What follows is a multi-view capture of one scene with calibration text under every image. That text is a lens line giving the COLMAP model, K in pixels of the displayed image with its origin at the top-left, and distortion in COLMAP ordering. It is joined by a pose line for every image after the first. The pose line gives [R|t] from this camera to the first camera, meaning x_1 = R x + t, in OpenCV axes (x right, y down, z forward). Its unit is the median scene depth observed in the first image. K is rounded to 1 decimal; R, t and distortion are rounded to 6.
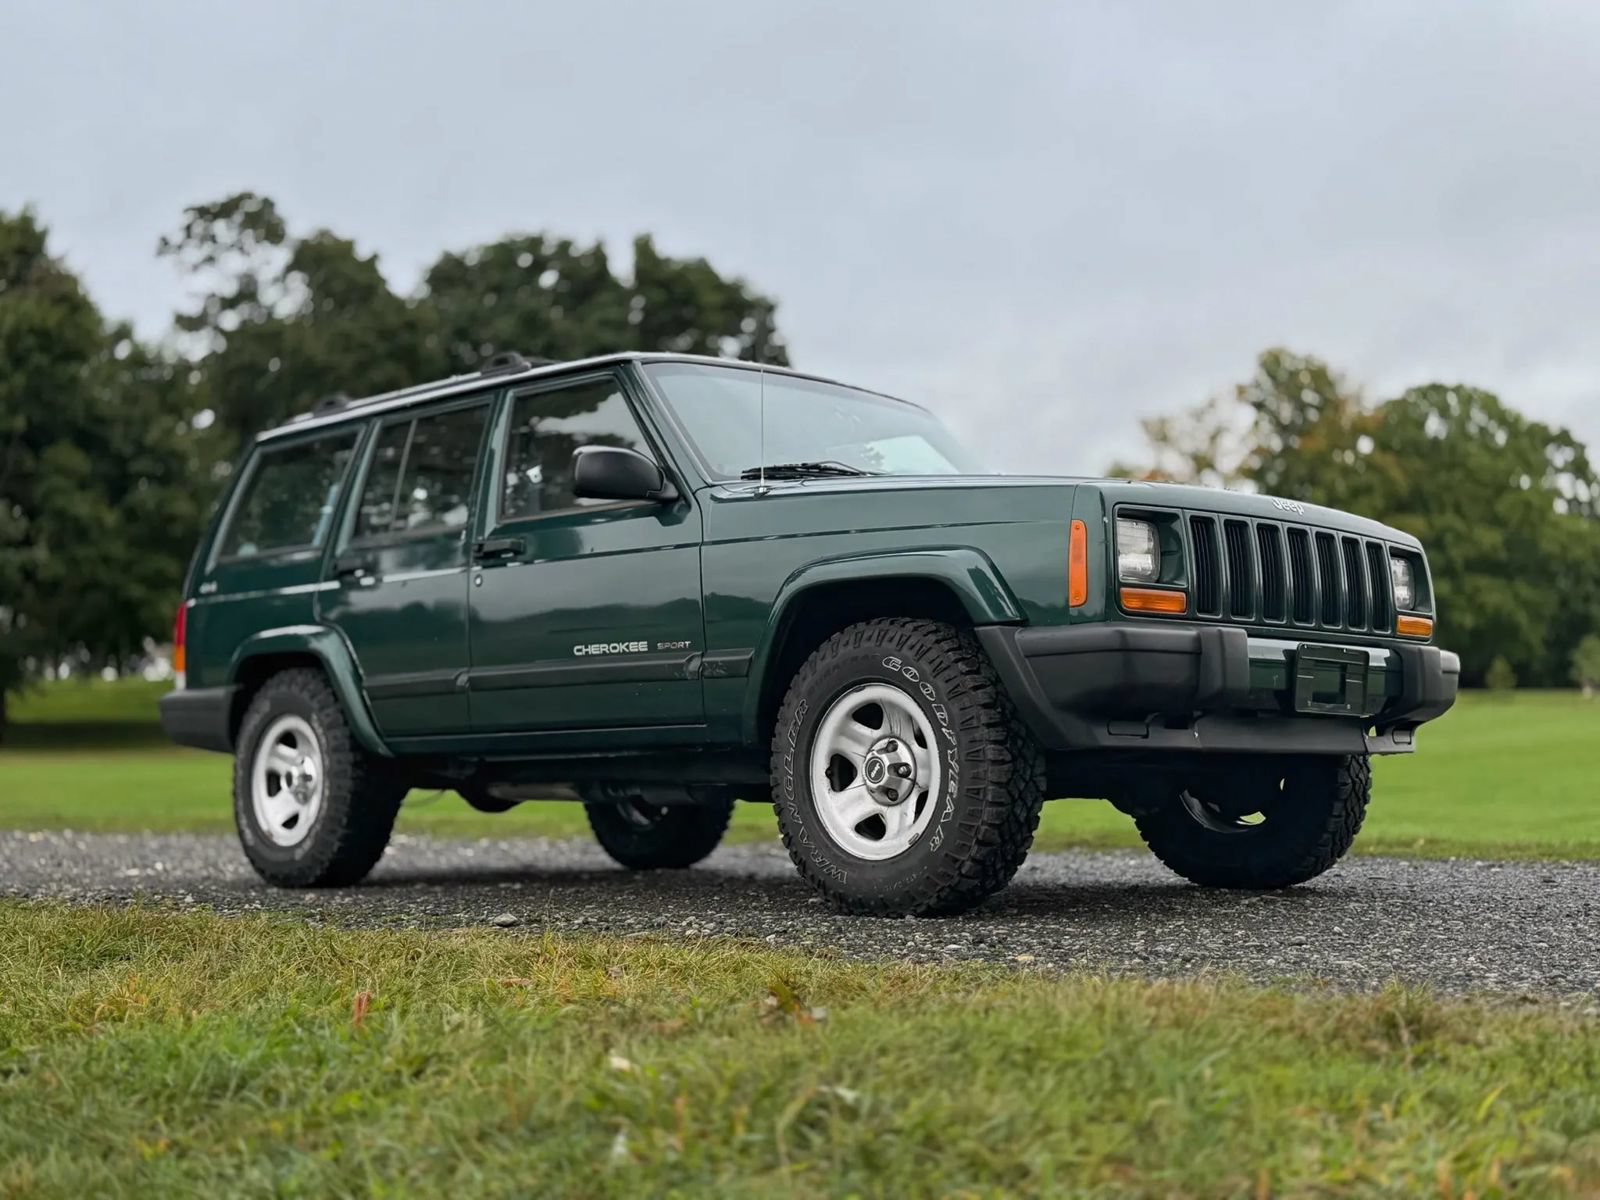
lens RADIAL K [[1964.4, 0, 811.0], [0, 1964.4, 603.4], [0, 0, 1]] dist [0.131654, -0.041585]
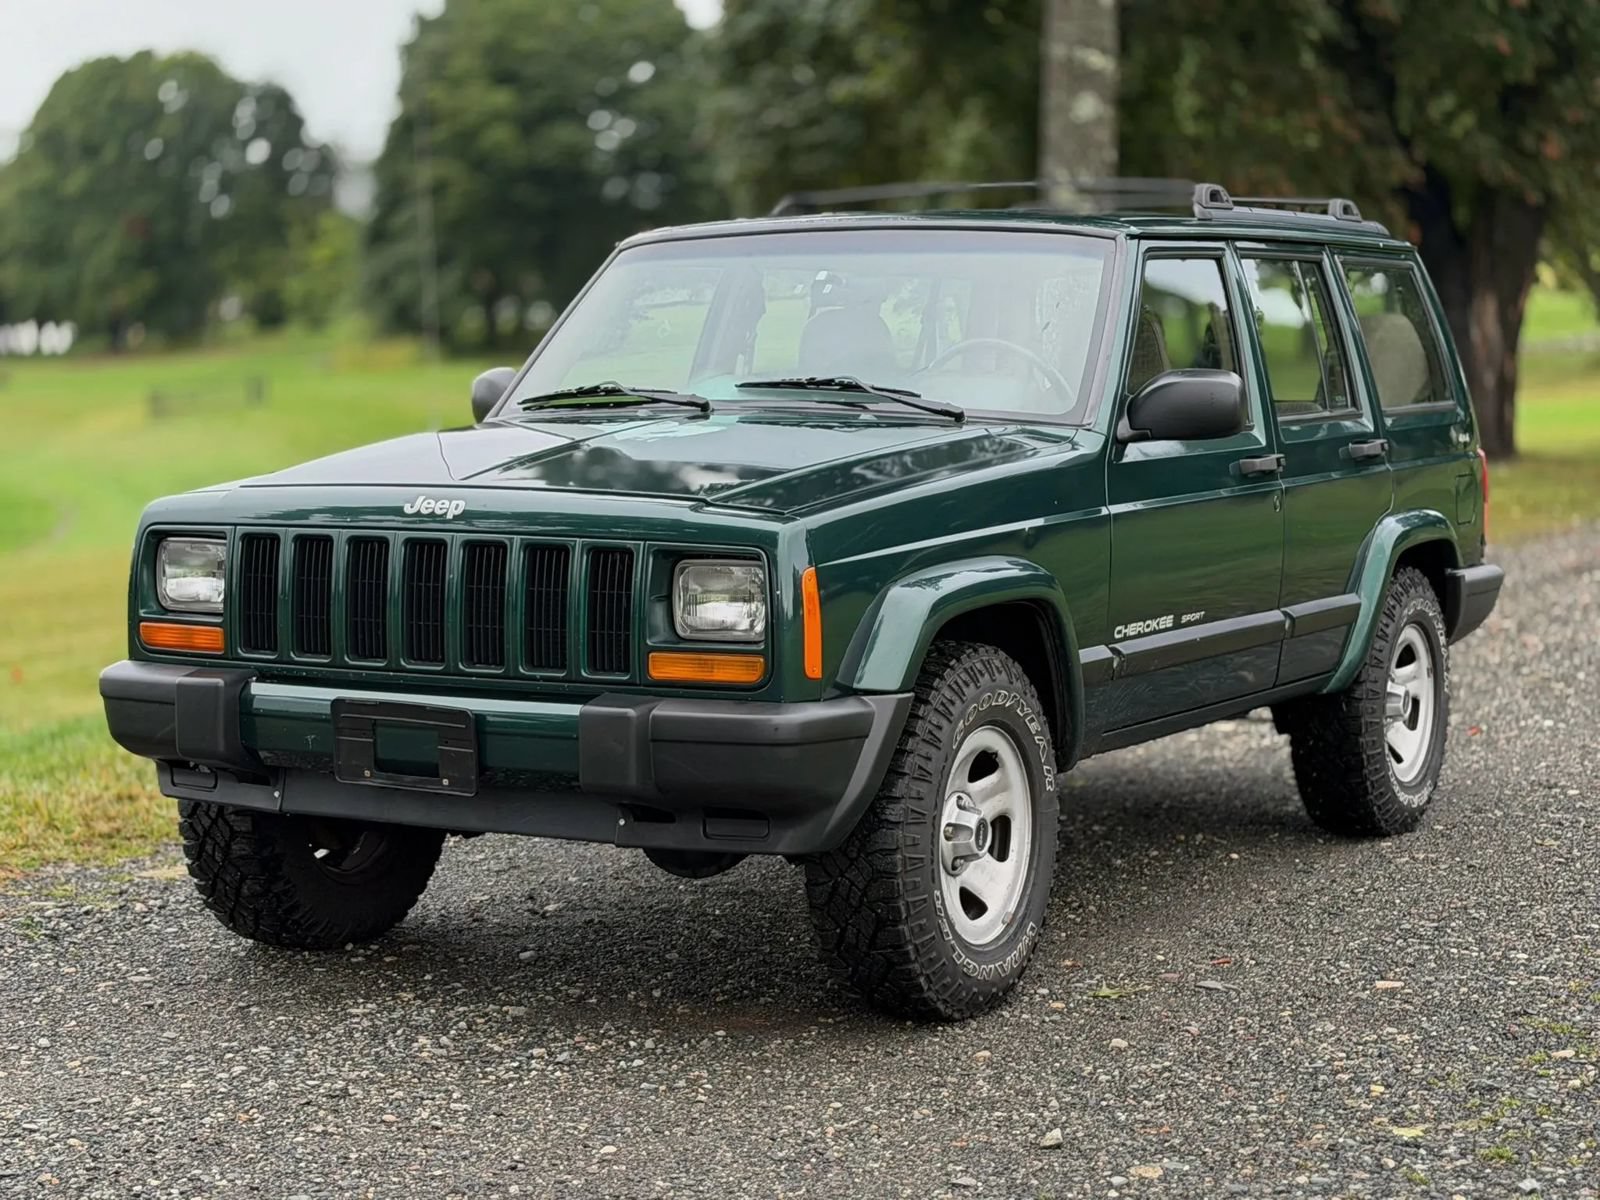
lens RADIAL K [[3071.0, 0, 800.0], [0, 3071.0, 600.0], [0, 0, 1]] dist [0.224923, 0.013484]
pose [[0.270762, 0.093220, -0.958122, 1.355773], [0.079395, 0.989747, 0.118733, -0.137809], [0.959367, -0.108219, 0.260585, 0.795986]]
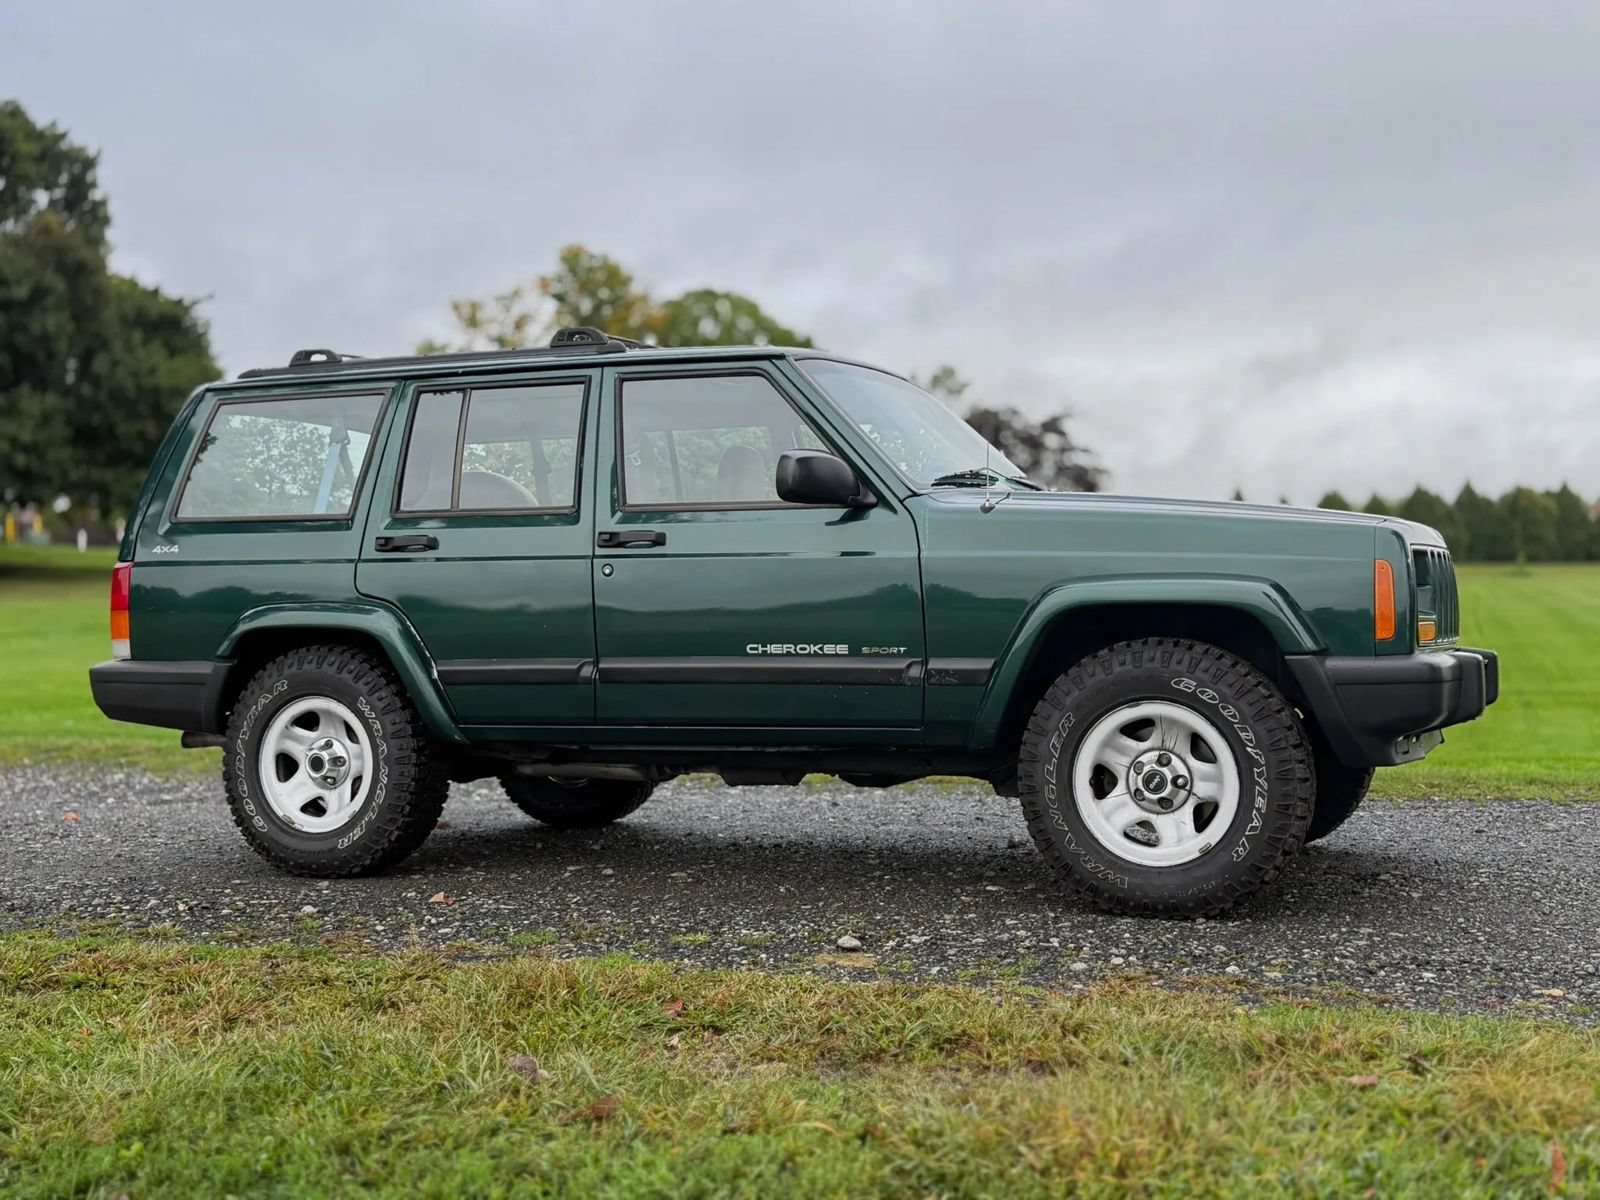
lens RADIAL K [[1795.6, 0, 805.9], [0, 1795.6, 602.9], [0, 0, 1]] dist [0.131959, -0.040670]
pose [[0.930152, 0.003334, 0.367159, -0.465249], [-0.029937, 0.997318, 0.066785, -0.066662], [-0.365952, -0.073111, 0.927758, 0.152608]]
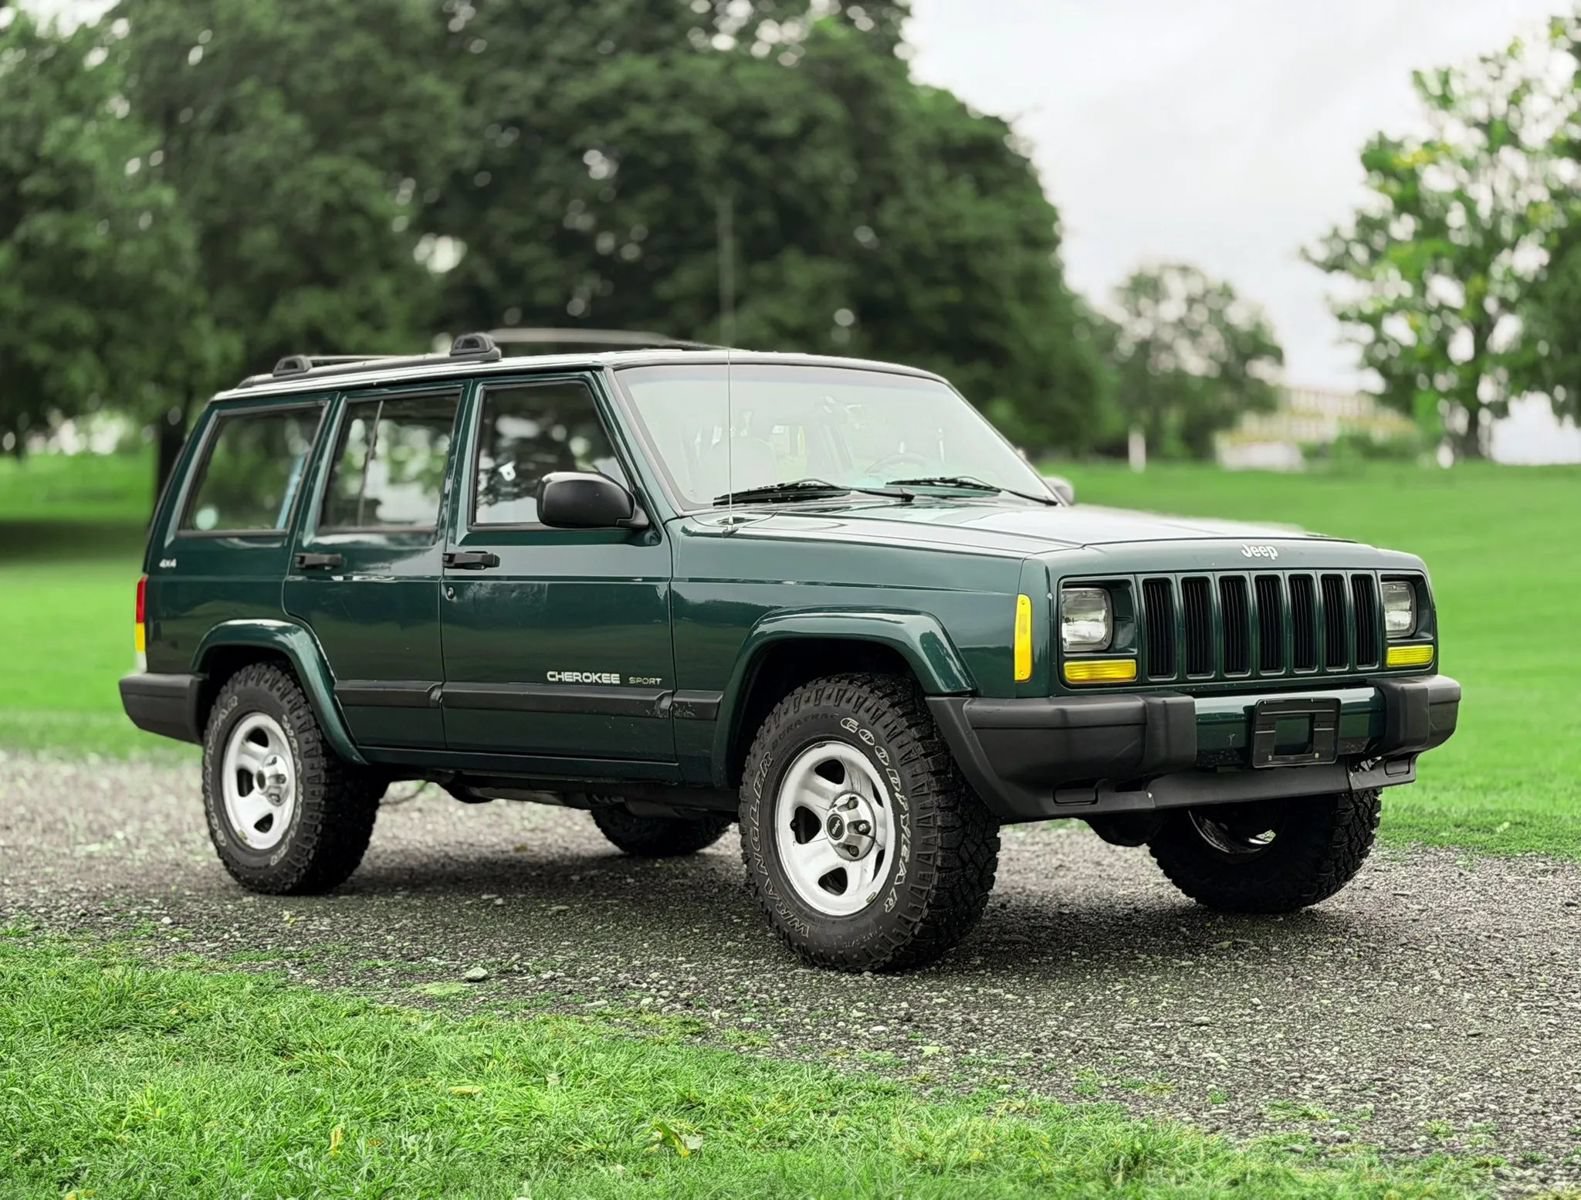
lens RADIAL K [[2724.0, 0, 790.5], [0, 2724.0, 600.0], [0, 0, 1]] dist [0.164925, -0.294051]
pose [[0.998238, -0.006124, -0.059015, 0.085654], [0.011894, 0.995124, 0.097911, -0.155749], [0.058128, -0.098440, 0.993444, -0.353571]]
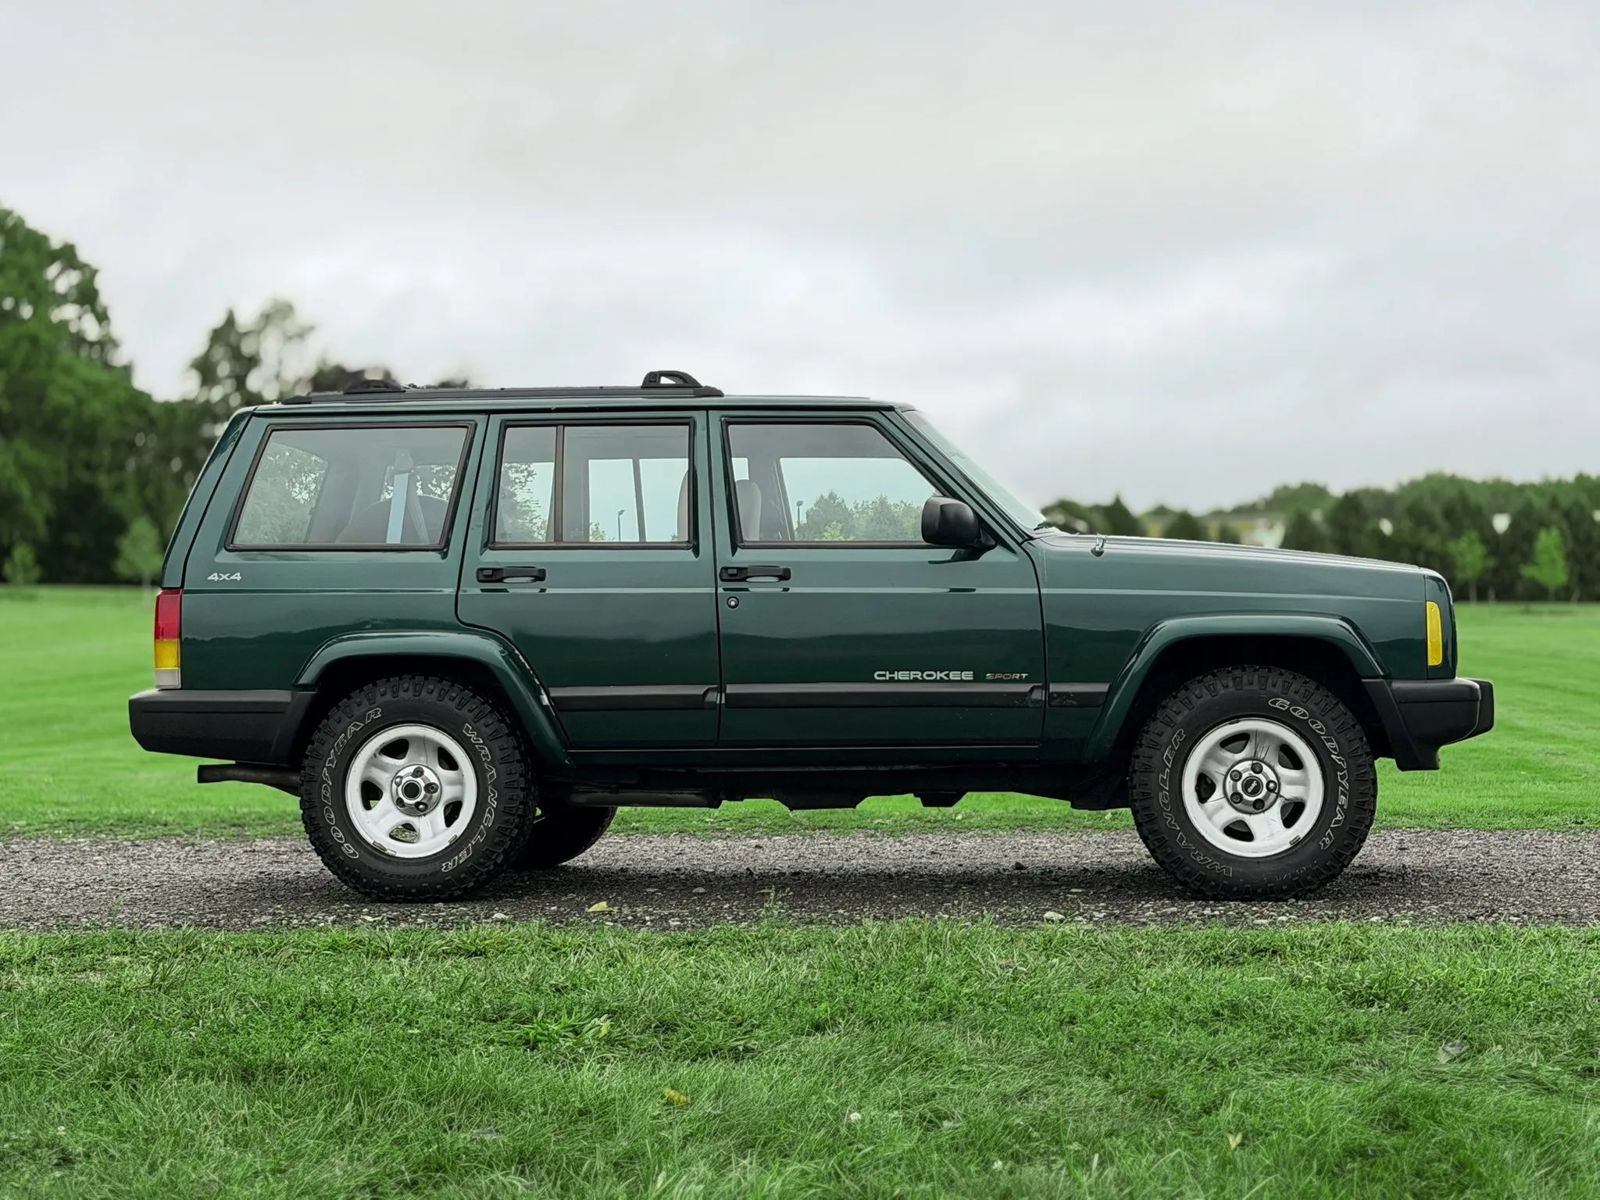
lens RADIAL K [[2652.4, 0, 799.3], [0, 2652.4, 593.9], [0, 0, 1]] dist [0.129306, 0.084059]
pose [[0.791055, 0.020757, 0.611393, -1.154787], [-0.052436, 0.998047, 0.033961, -0.075909], [-0.609494, -0.058924, 0.790598, -0.160327]]
